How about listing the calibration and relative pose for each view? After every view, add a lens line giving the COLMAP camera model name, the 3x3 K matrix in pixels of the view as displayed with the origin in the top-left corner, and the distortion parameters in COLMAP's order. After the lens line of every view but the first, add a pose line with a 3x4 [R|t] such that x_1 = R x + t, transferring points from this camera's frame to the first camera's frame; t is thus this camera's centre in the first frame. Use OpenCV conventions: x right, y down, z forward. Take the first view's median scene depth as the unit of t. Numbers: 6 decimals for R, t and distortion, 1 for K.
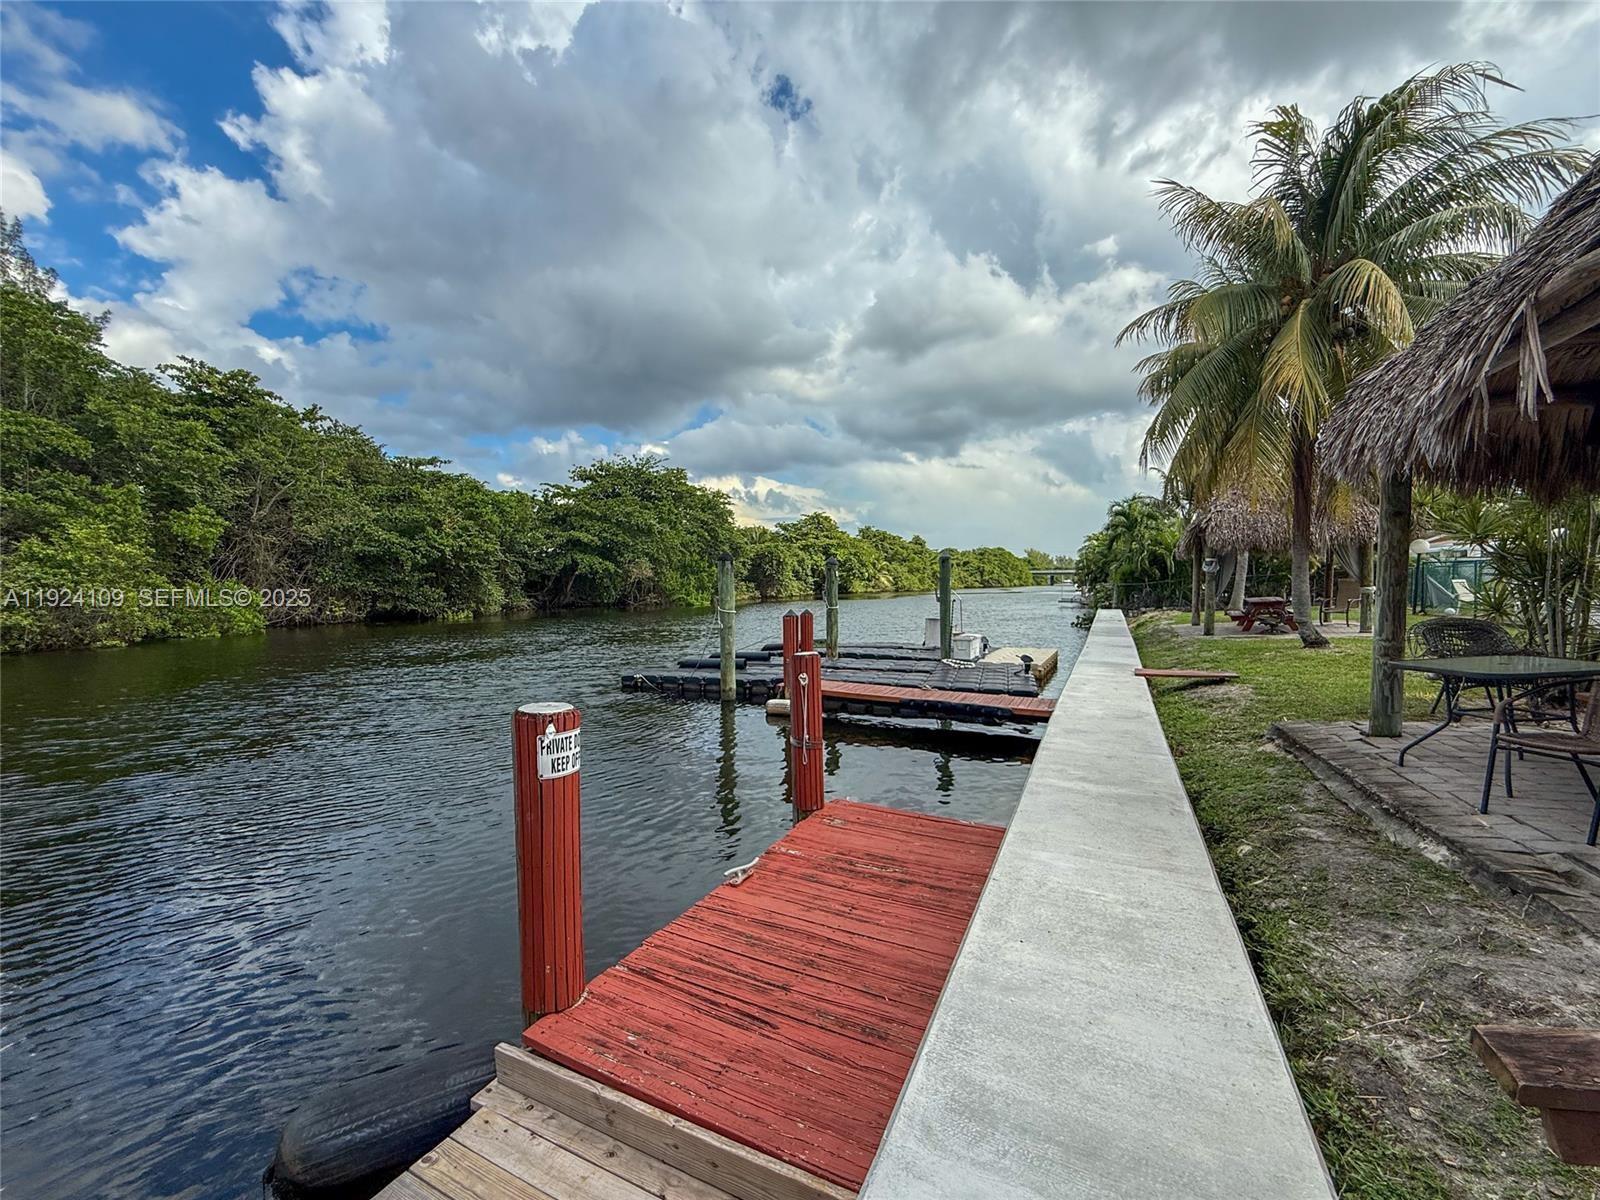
lens RADIAL K [[639.8, 0, 798.5], [0, 639.8, 597.0], [0, 0, 1]] dist [-0.001658, 0.000762]
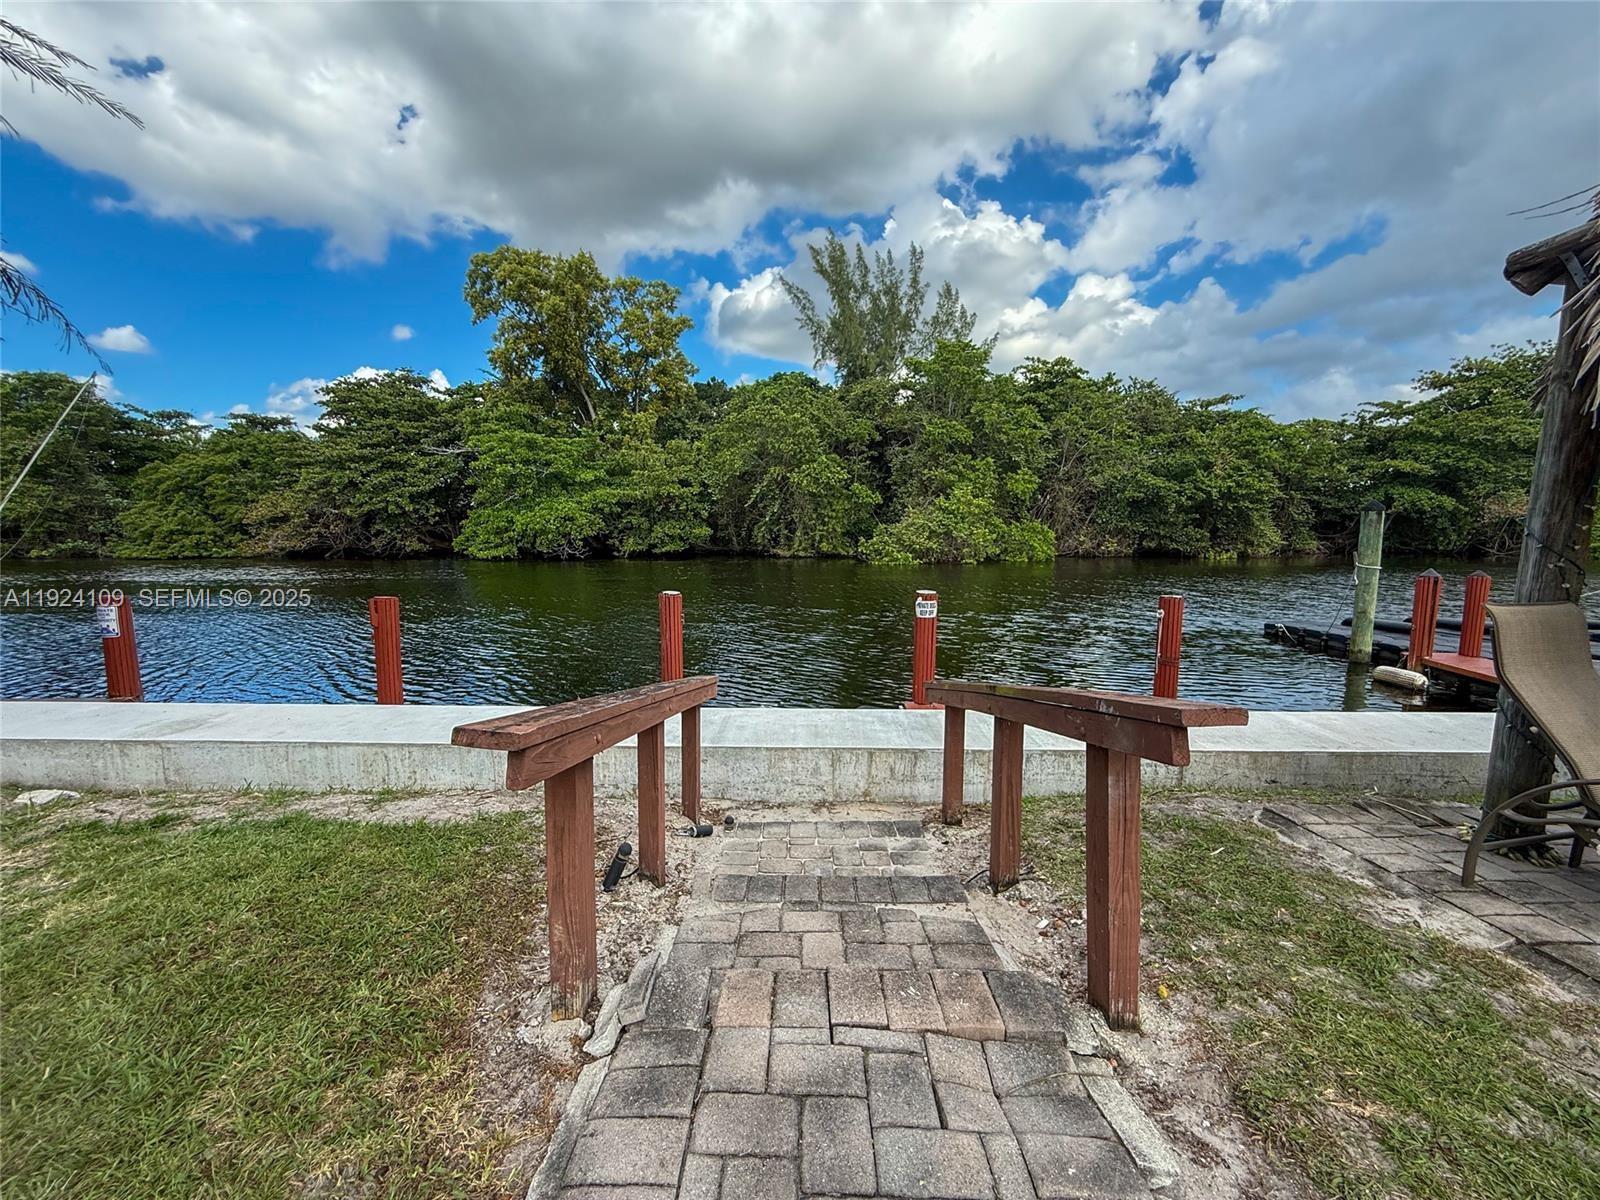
lens RADIAL K [[639.8, 0, 801.0], [0, 639.8, 597.9], [0, 0, 1]] dist [-0.001658, 0.000762]
pose [[0.422780, 0.112050, -0.899278, 0.109094], [-0.022659, 0.993323, 0.113116, -0.005063], [0.905949, -0.027446, 0.422496, -0.034103]]
